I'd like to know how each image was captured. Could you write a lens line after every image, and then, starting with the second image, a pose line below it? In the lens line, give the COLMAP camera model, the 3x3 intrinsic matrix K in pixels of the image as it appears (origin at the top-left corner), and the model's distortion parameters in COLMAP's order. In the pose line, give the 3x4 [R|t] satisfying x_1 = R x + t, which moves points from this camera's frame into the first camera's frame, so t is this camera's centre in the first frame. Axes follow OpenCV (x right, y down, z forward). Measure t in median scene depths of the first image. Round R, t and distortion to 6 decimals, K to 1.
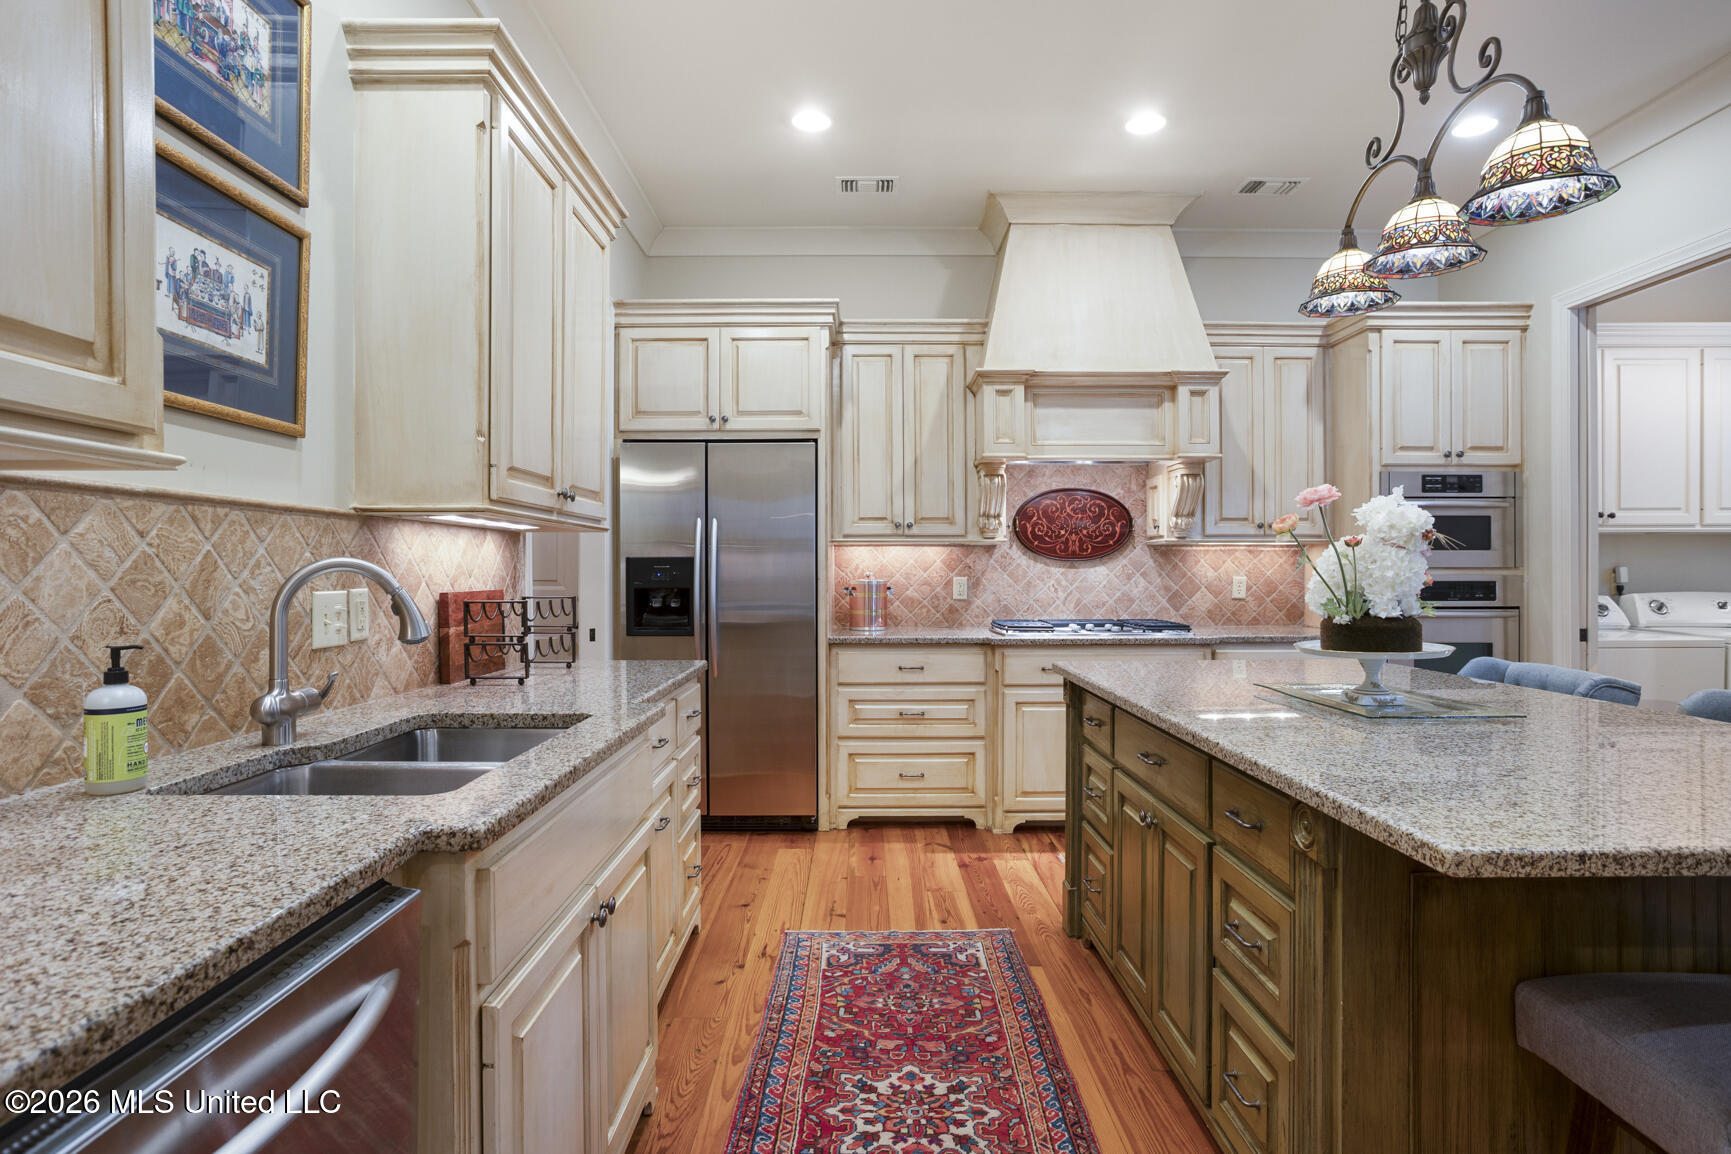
lens RADIAL K [[917.2, 0, 864.8], [0, 917.2, 574.8], [0, 0, 1]] dist [-0.024631, 0.007777]
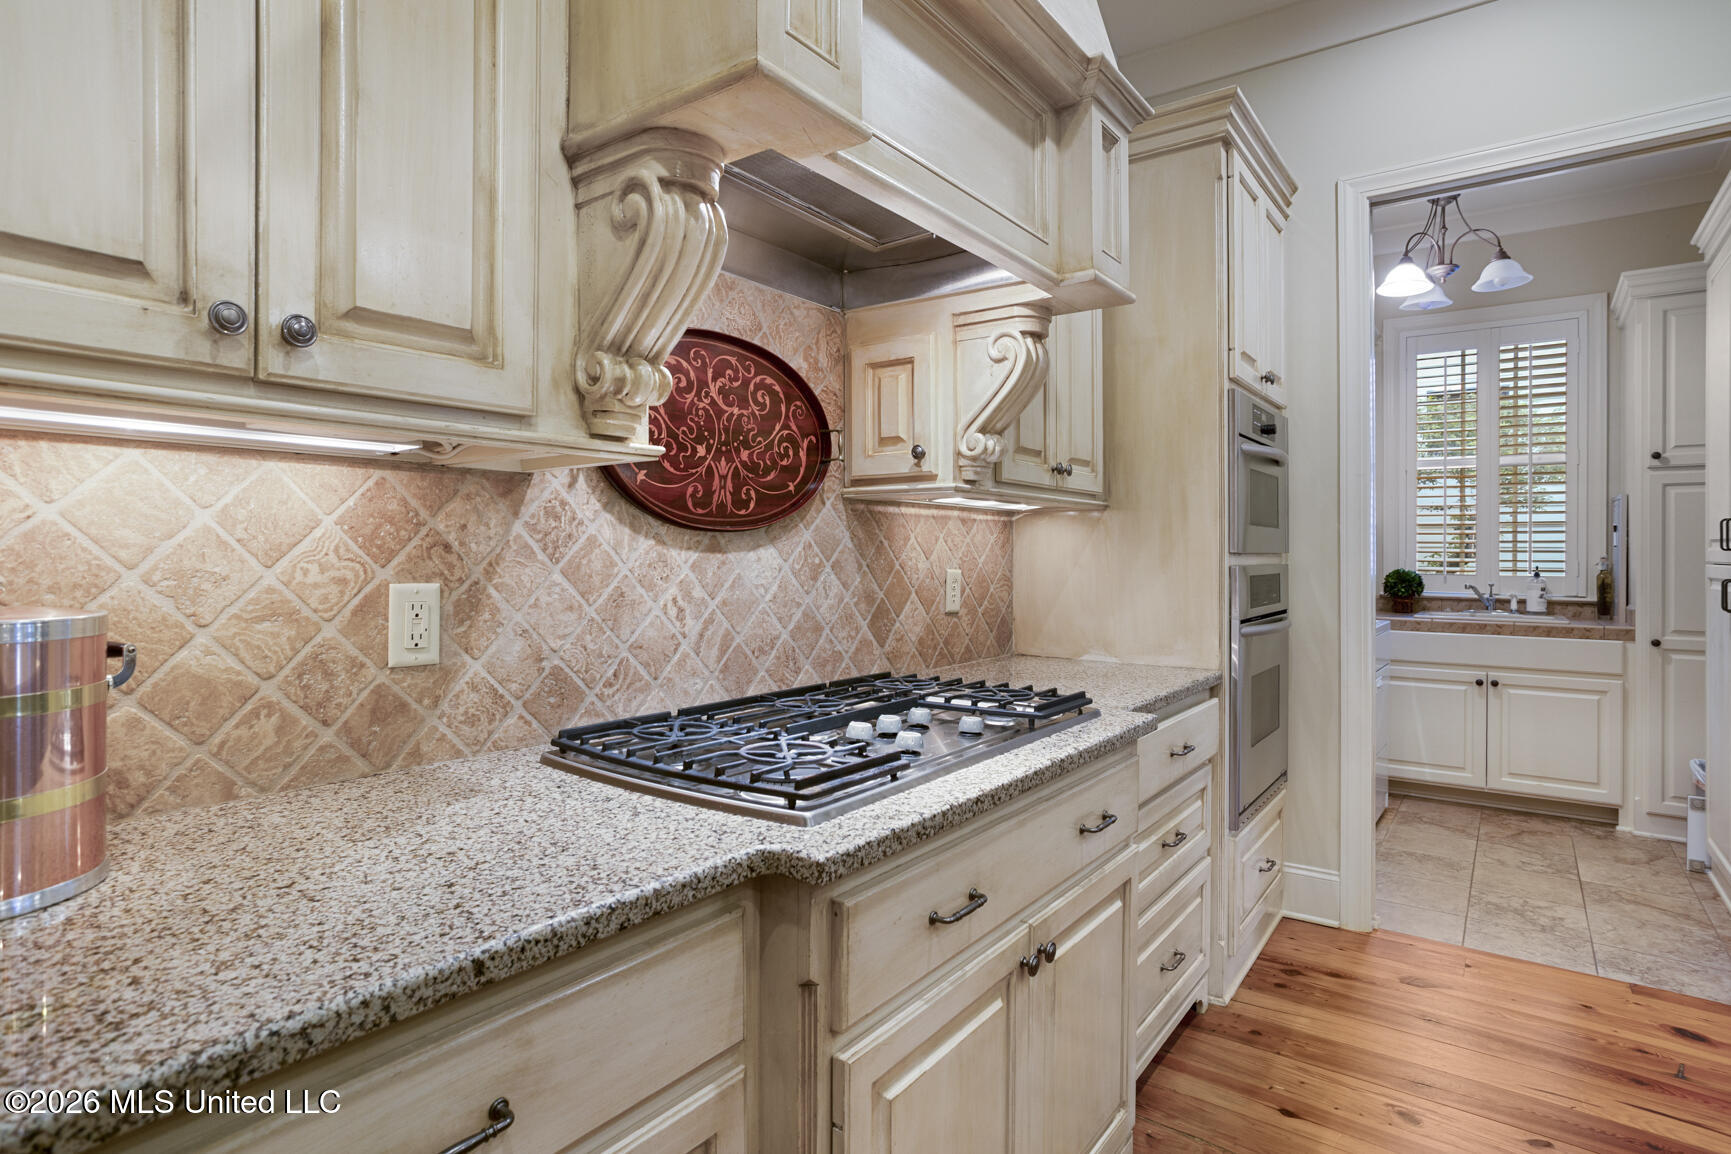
lens RADIAL K [[917.2, 0, 868.3], [0, 917.2, 562.6], [0, 0, 1]] dist [-0.024631, 0.007777]
pose [[0.572544, -0.005355, 0.819856, -0.039173], [0.001137, 0.999983, 0.005738, -0.004776], [-0.819873, -0.002353, 0.572540, 0.741999]]
